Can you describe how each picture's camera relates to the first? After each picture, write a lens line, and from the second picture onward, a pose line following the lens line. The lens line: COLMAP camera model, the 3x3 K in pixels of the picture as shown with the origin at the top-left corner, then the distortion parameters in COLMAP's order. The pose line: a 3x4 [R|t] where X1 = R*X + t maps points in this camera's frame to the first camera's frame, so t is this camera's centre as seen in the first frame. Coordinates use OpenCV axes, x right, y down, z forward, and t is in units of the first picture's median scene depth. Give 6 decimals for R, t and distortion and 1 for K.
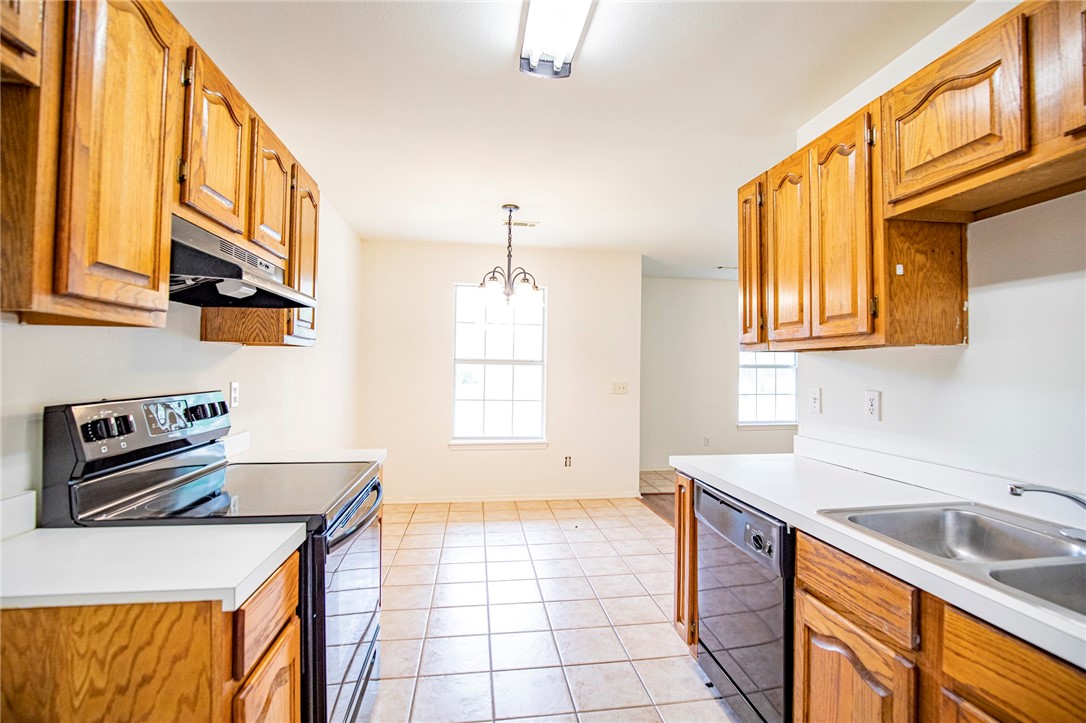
lens RADIAL K [[506.3, 0, 545.0], [0, 506.3, 360.8], [0, 0, 1]] dist [-0.029984, 0.003917]
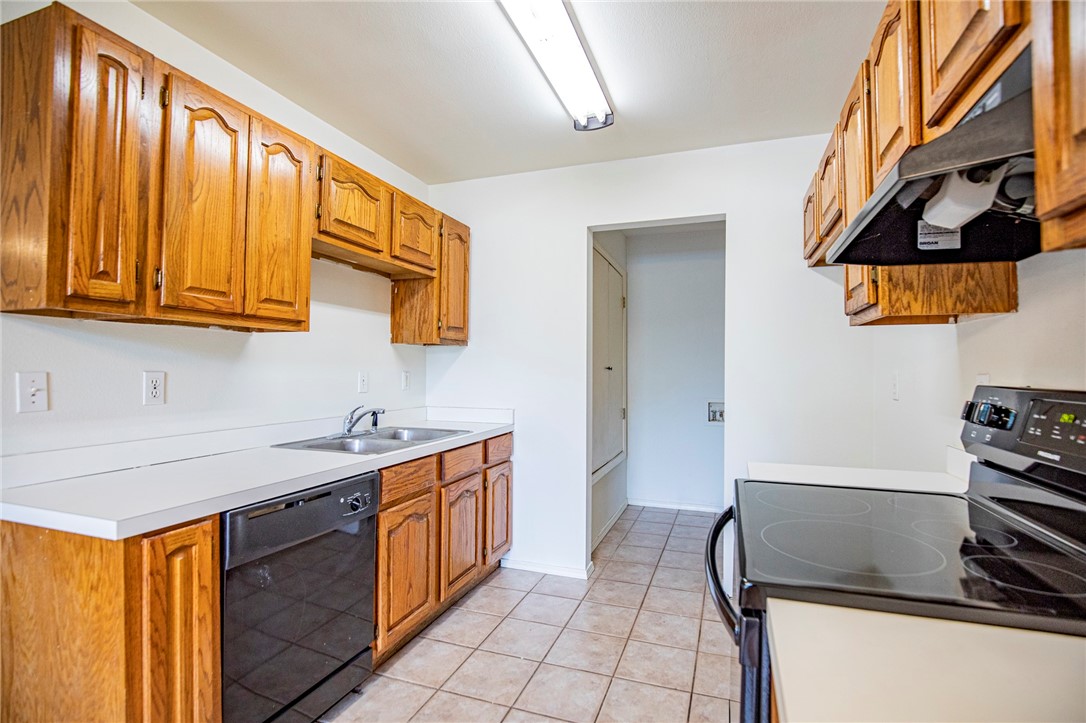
lens RADIAL K [[506.3, 0, 557.5], [0, 506.3, 365.1], [0, 0, 1]] dist [-0.029984, 0.003917]
pose [[-0.890646, -0.007065, 0.454643, -0.590454], [-0.018077, 0.999639, -0.019879, 0.079617], [-0.454338, -0.025924, -0.890452, 2.199338]]
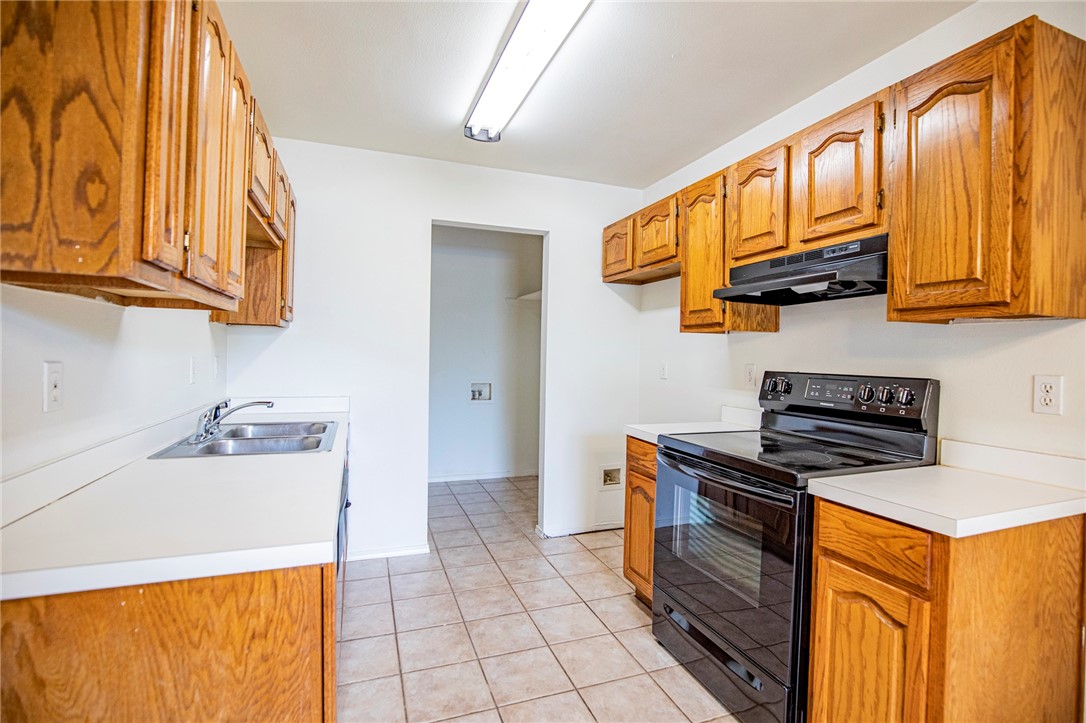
lens RADIAL K [[506.3, 0, 548.3], [0, 506.3, 360.9], [0, 0, 1]] dist [-0.029984, 0.003917]
pose [[-0.975098, -0.022148, -0.220664, 0.116847], [-0.021972, 0.999753, -0.003255, 0.073266], [0.220682, 0.001675, -0.975344, 2.496703]]
